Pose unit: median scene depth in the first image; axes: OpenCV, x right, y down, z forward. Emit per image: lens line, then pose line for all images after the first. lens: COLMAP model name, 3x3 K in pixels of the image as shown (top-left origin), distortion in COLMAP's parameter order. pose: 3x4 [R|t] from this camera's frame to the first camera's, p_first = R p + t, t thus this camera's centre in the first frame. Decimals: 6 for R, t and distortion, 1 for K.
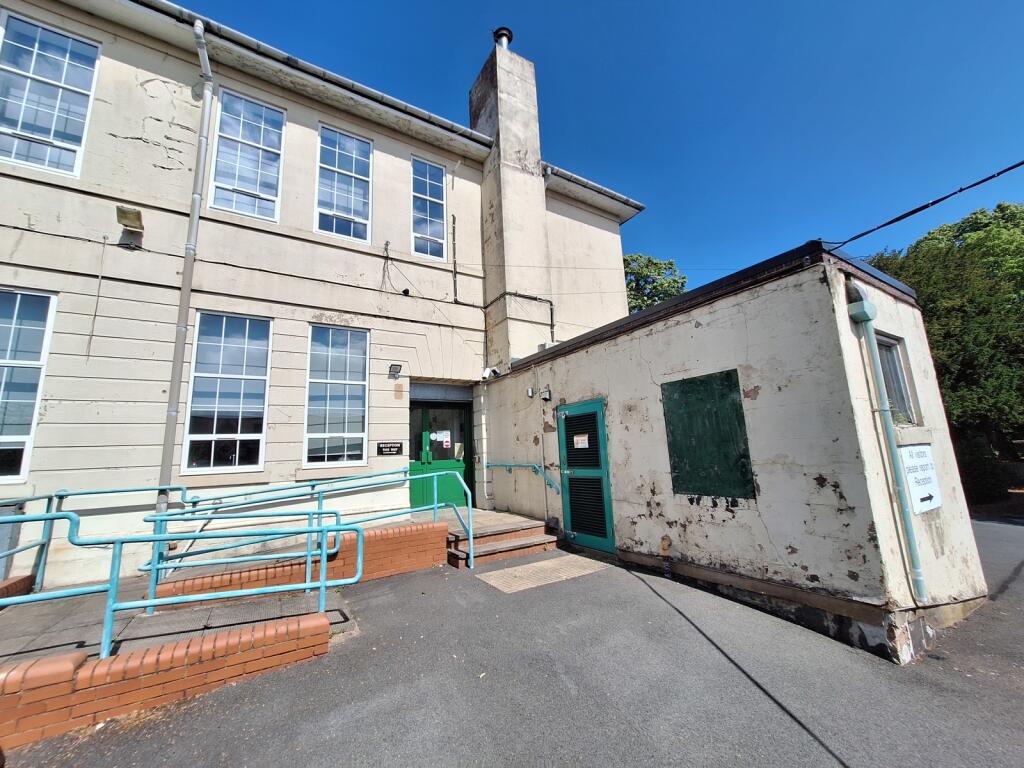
lens RADIAL K [[401.4, 0, 514.9], [0, 401.4, 382.9], [0, 0, 1]] dist [-0.000469, -0.000765]
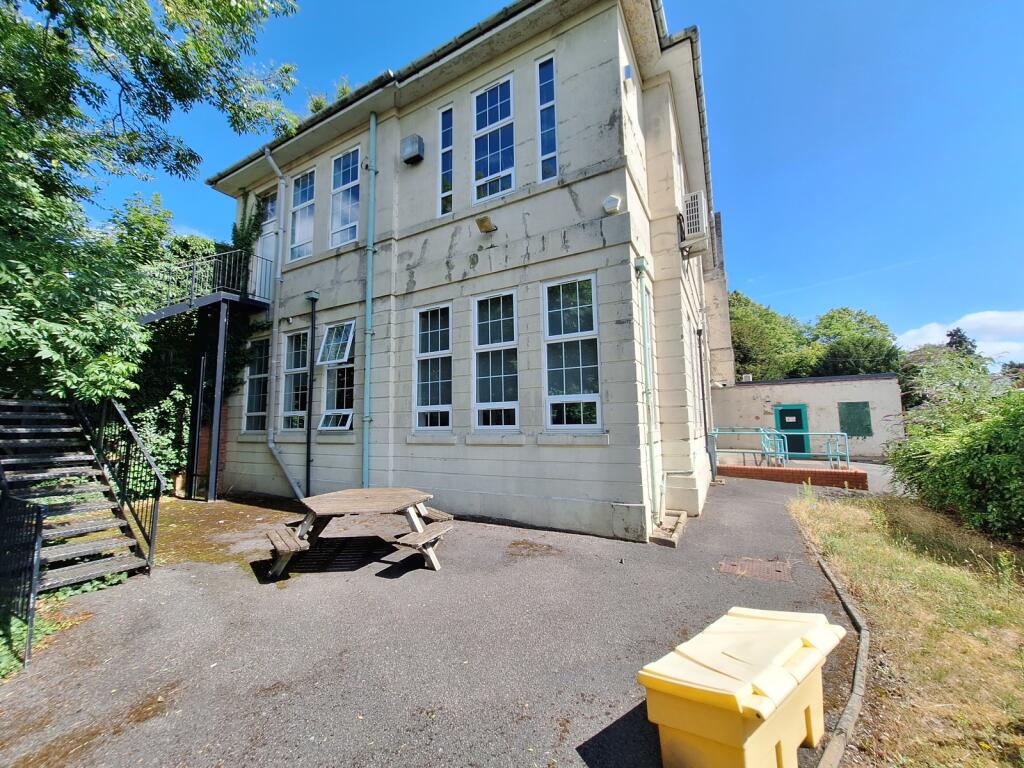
lens RADIAL K [[401.4, 0, 510.4], [0, 401.4, 382.0], [0, 0, 1]] dist [-0.000469, -0.000765]
pose [[0.870533, 0.088479, 0.484090, -0.931539], [-0.114006, 0.993202, 0.023485, 0.016040], [-0.478721, -0.075634, 0.874703, -0.144261]]
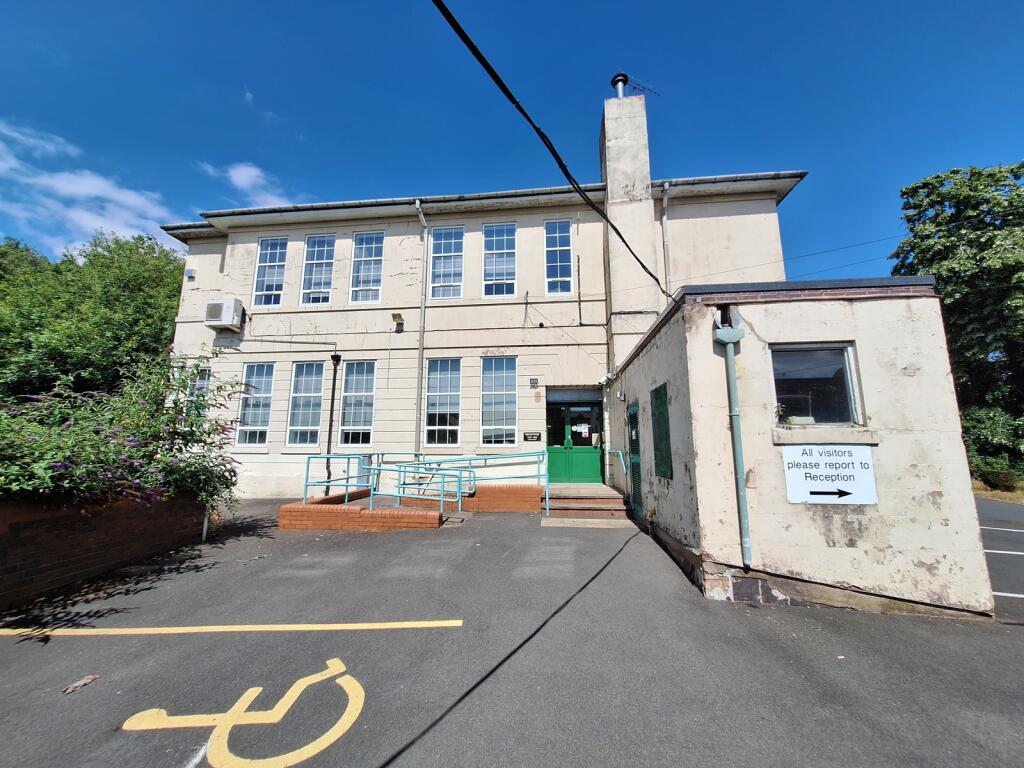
lens RADIAL K [[401.4, 0, 506.4], [0, 401.4, 381.9], [0, 0, 1]] dist [-0.000469, -0.000765]
pose [[0.789006, -0.057560, -0.611683, 0.535072], [0.072727, 0.997352, -0.000042, -0.042949], [0.610065, -0.044453, 0.791103, -0.208970]]
